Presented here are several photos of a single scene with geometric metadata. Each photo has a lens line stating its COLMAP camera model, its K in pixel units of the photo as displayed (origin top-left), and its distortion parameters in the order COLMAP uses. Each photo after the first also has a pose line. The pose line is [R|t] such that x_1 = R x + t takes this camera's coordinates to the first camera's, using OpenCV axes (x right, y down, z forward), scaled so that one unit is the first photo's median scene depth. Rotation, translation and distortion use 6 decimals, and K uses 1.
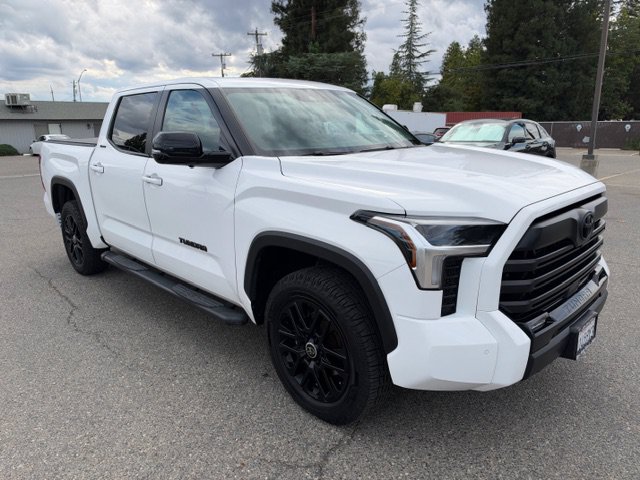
lens RADIAL K [[461.0, 0, 321.1], [0, 461.0, 246.4], [0, 0, 1]] dist [0.006501, -0.010463]
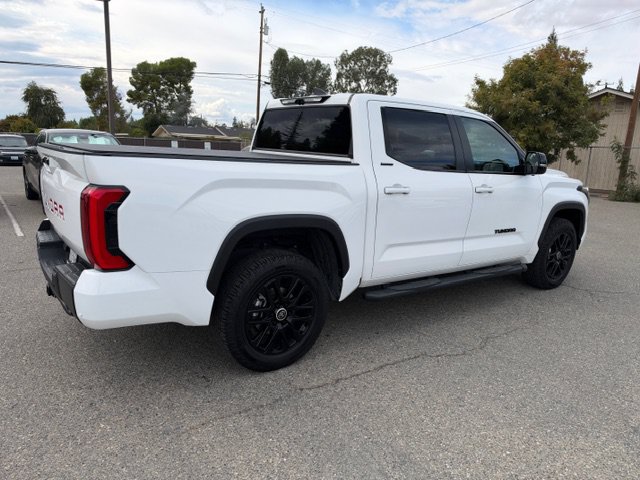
lens RADIAL K [[463.9, 0, 318.2], [0, 463.9, 242.1], [0, 0, 1]] dist [0.027366, -0.049155]
pose [[0.152321, -0.179033, 0.971980, -0.130074], [0.207595, 0.967312, 0.145641, -0.022046], [-0.966283, 0.179594, 0.184508, 0.095269]]
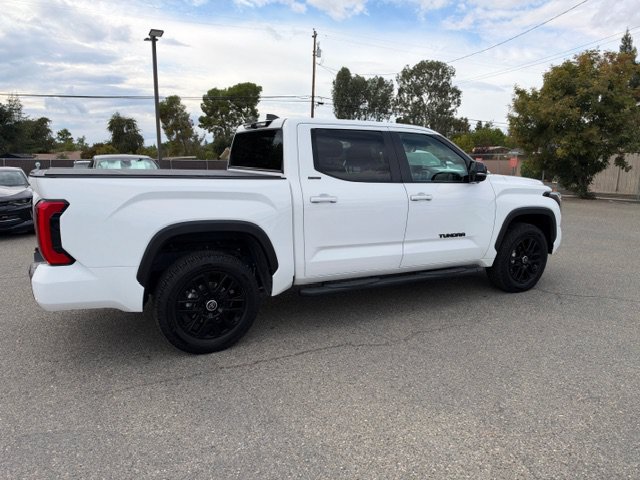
lens RADIAL K [[463.5, 0, 320.0], [0, 463.5, 240.0], [0, 0, 1]] dist [0.019883, -0.036366]
pose [[0.285880, -0.144643, 0.947286, -0.136641], [0.233573, 0.969245, 0.077506, -0.015471], [-0.929363, 0.199103, 0.310873, 0.068295]]
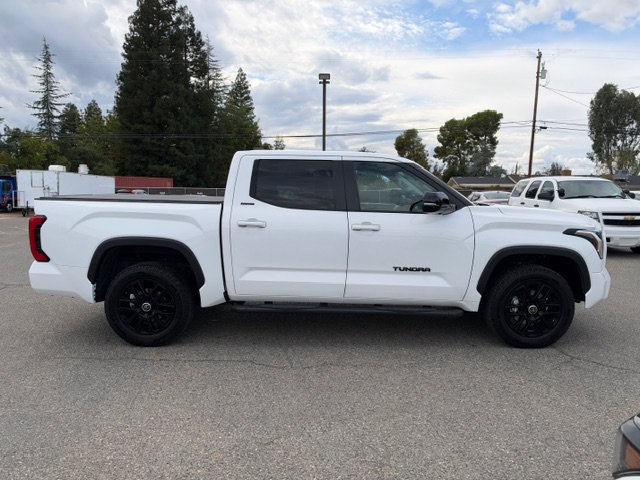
lens RADIAL K [[467.5, 0, 324.7], [0, 467.5, 241.4], [0, 0, 1]] dist [0.025434, -0.050731]
pose [[0.706990, -0.057634, 0.704872, -0.107518], [0.160827, 0.983663, -0.080881, -0.001221], [-0.688695, 0.170545, 0.704709, 0.011914]]
